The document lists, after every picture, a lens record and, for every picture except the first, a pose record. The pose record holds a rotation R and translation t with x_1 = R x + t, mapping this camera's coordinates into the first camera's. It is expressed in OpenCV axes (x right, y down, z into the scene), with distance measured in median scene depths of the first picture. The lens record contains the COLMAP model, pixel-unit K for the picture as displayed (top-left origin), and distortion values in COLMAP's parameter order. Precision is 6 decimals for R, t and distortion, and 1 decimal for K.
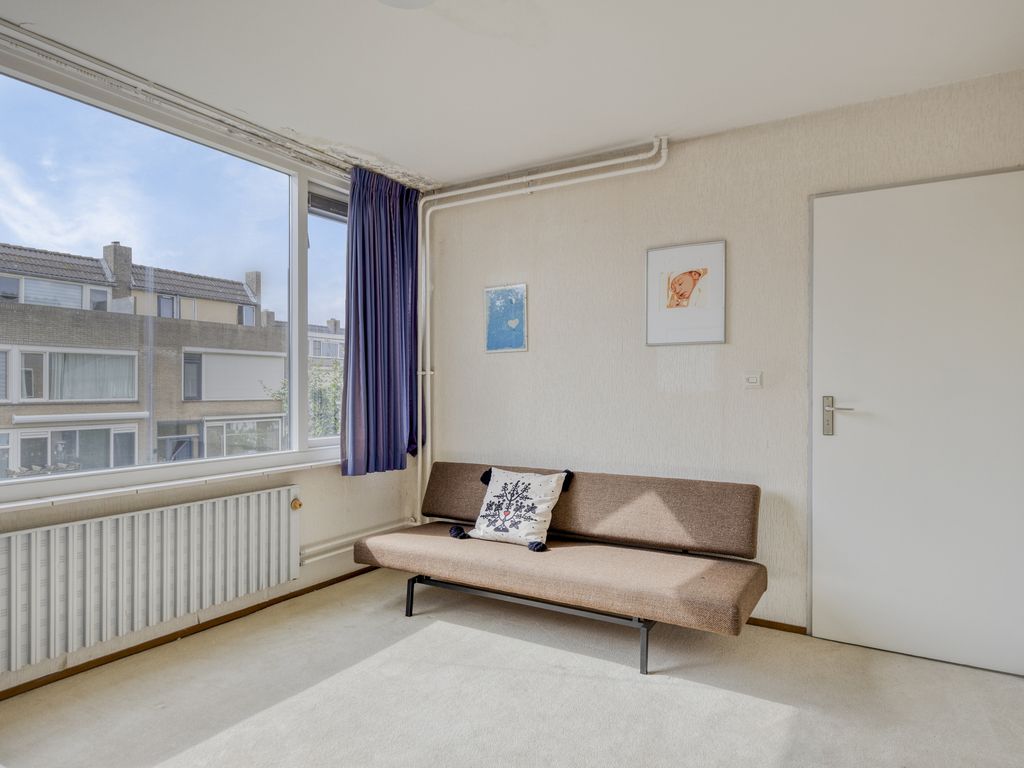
lens RADIAL K [[601.1, 0, 519.9], [0, 601.1, 387.3], [0, 0, 1]] dist [0.005626, 0.001145]
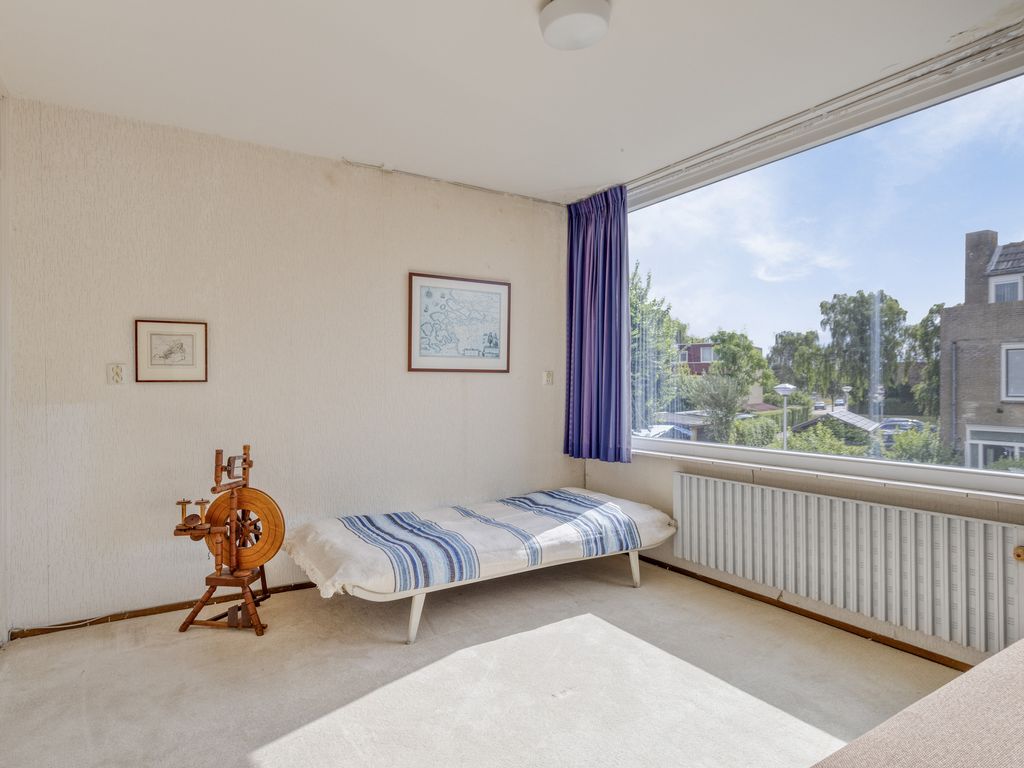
lens RADIAL K [[601.1, 0, 518.7], [0, 601.1, 381.0], [0, 0, 1]] dist [0.005626, 0.001145]
pose [[-0.423325, -0.004992, -0.905964, 0.507576], [0.003729, 0.999967, -0.007252, 0.001504], [0.905970, -0.006448, -0.423292, 0.801410]]
